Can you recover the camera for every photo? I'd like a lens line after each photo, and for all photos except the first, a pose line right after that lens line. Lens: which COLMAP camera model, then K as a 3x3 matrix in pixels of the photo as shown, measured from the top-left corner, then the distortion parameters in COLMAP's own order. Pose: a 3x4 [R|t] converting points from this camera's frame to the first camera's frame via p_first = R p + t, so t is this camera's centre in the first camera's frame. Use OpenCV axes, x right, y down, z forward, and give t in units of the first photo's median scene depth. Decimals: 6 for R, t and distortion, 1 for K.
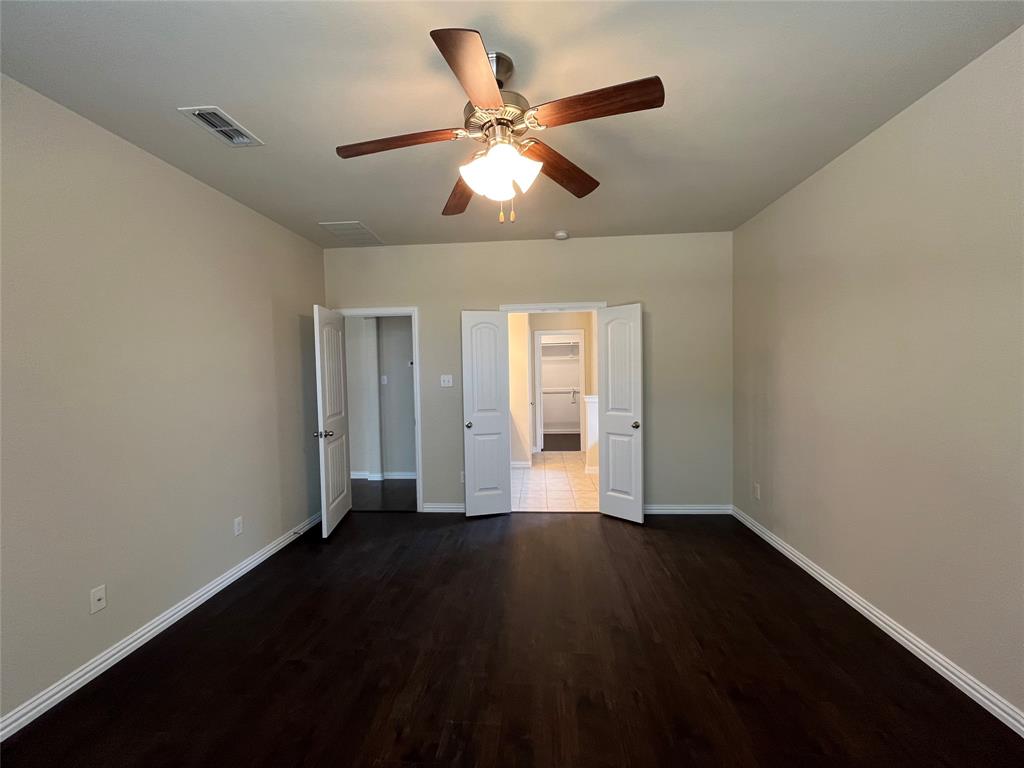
lens RADIAL K [[415.9, 0, 512.0], [0, 415.9, 384.0], [0, 0, 1]] dist [-0.003516, 0.000420]
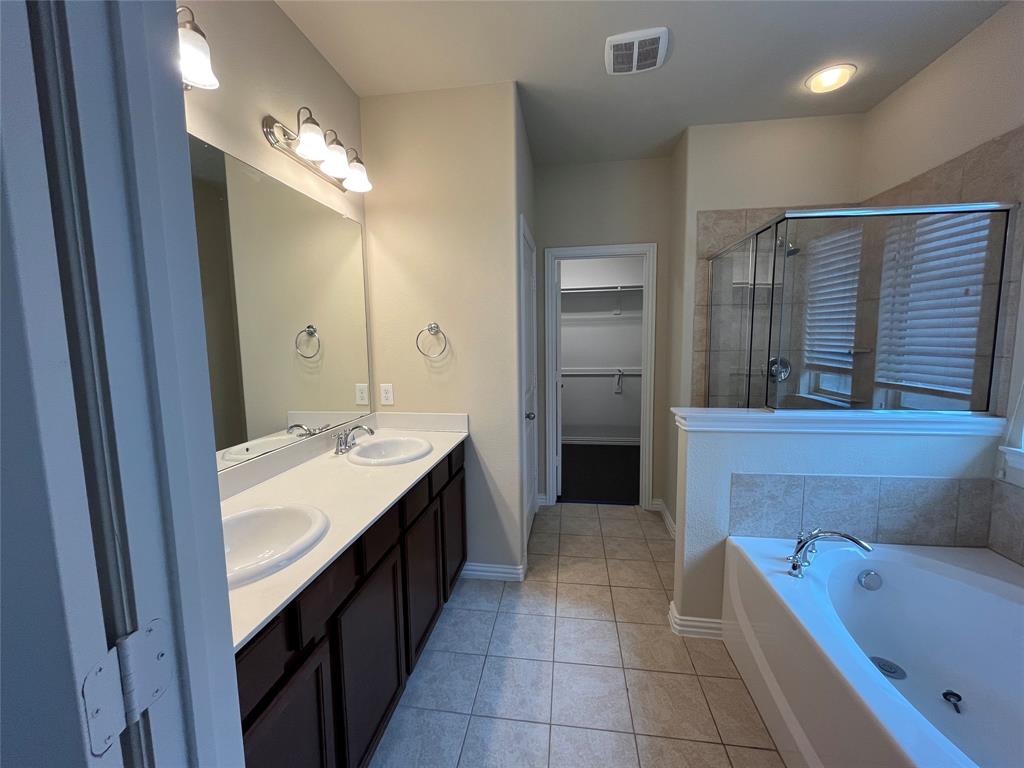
lens RADIAL K [[415.9, 0, 512.0], [0, 415.9, 384.0], [0, 0, 1]] dist [-0.003516, 0.000420]
pose [[0.997327, 0.015321, -0.071442, 0.051791], [-0.009715, 0.996893, 0.078163, -0.014592], [0.072418, -0.077260, 0.994377, 0.526113]]
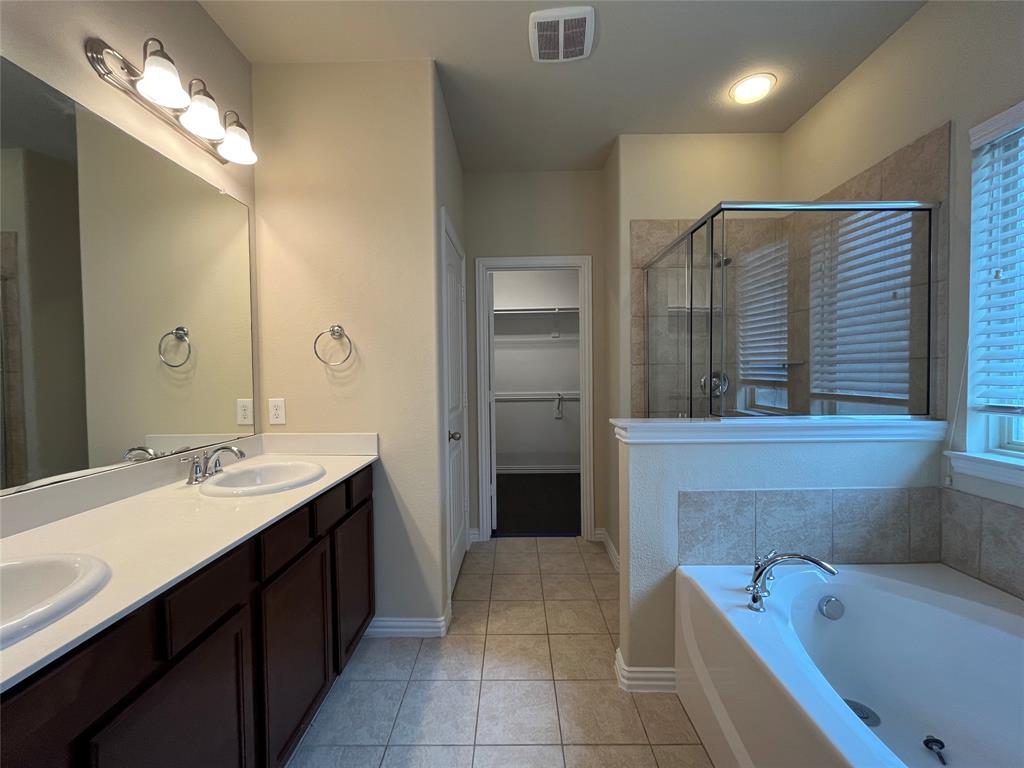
lens RADIAL K [[415.9, 0, 512.0], [0, 415.9, 384.0], [0, 0, 1]] dist [-0.003516, 0.000420]
pose [[0.998201, 0.008384, 0.059368, 0.066077], [-0.008093, 0.999954, -0.005134, 0.003116], [-0.059408, 0.004644, 0.998223, 0.568121]]
